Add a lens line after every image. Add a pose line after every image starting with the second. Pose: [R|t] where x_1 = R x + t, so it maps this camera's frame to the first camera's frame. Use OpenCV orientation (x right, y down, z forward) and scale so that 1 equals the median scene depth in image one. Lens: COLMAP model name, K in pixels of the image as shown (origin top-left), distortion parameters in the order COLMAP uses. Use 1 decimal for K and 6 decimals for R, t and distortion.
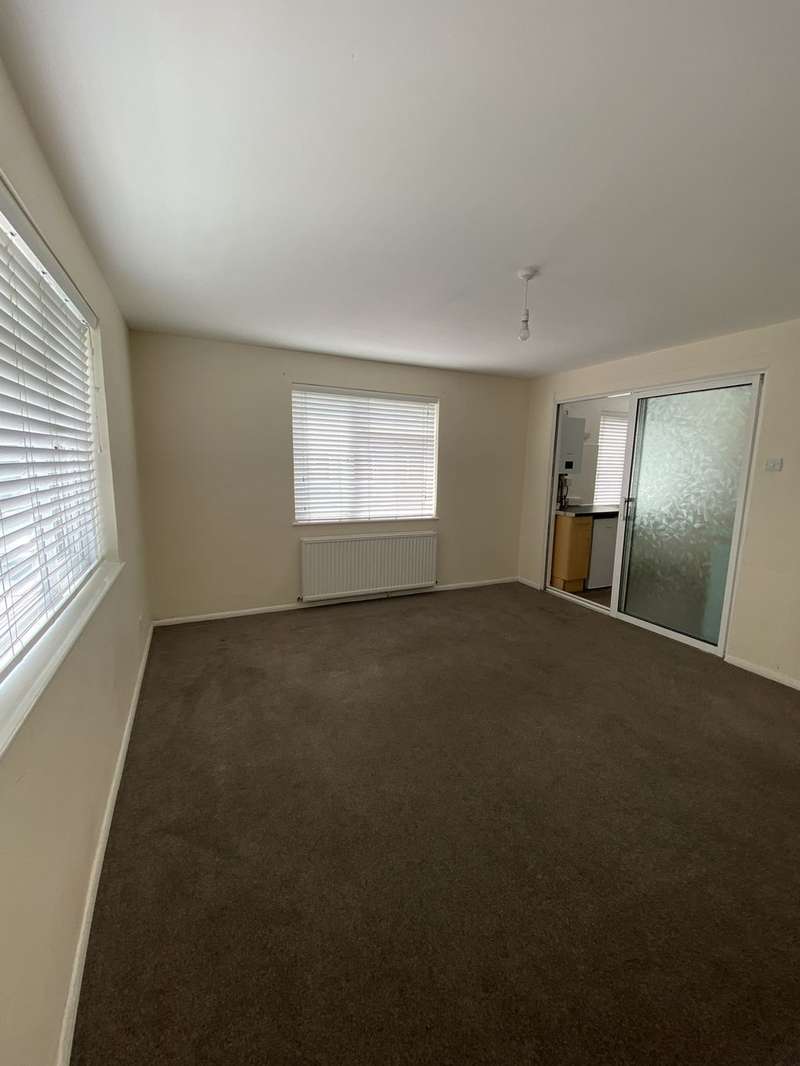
lens RADIAL K [[428.7, 0, 399.5], [0, 428.7, 534.7], [0, 0, 1]] dist [-0.011503, -0.007975]
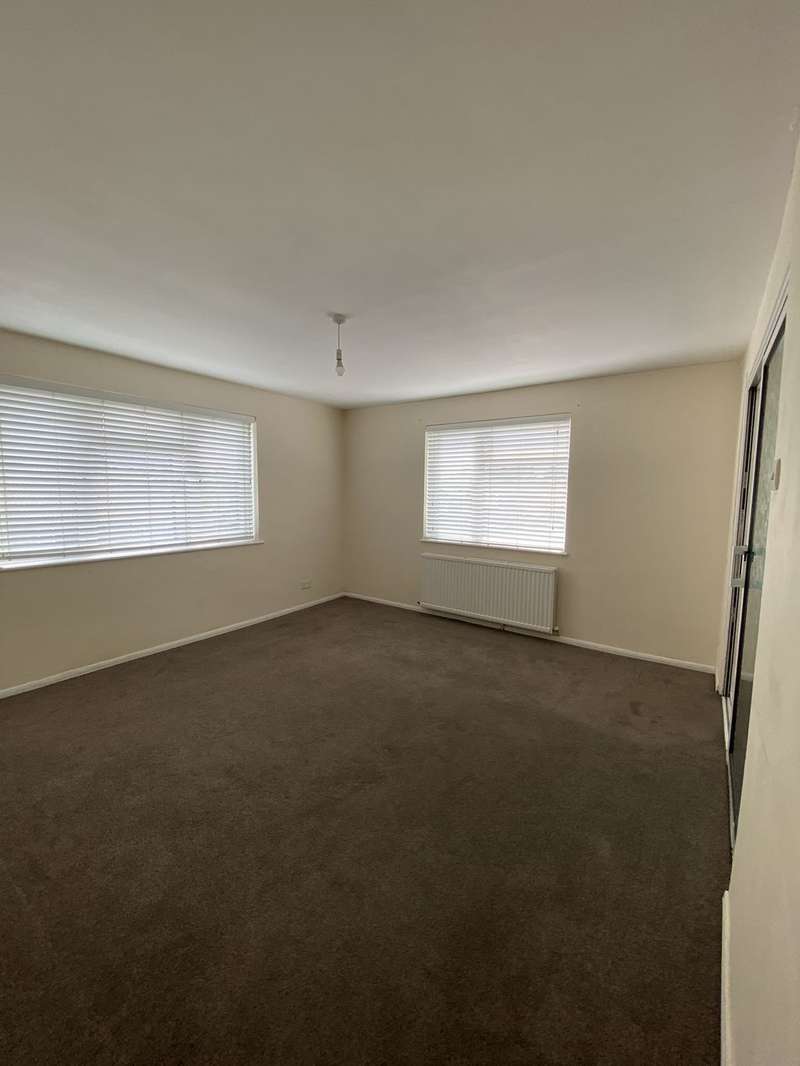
lens RADIAL K [[428.7, 0, 397.3], [0, 428.7, 529.4], [0, 0, 1]] dist [-0.011503, -0.007975]
pose [[0.476228, 0.067291, -0.876743, 0.706159], [-0.149641, 0.988726, -0.005396, -0.034866], [0.866495, 0.133766, 0.480929, 0.325666]]
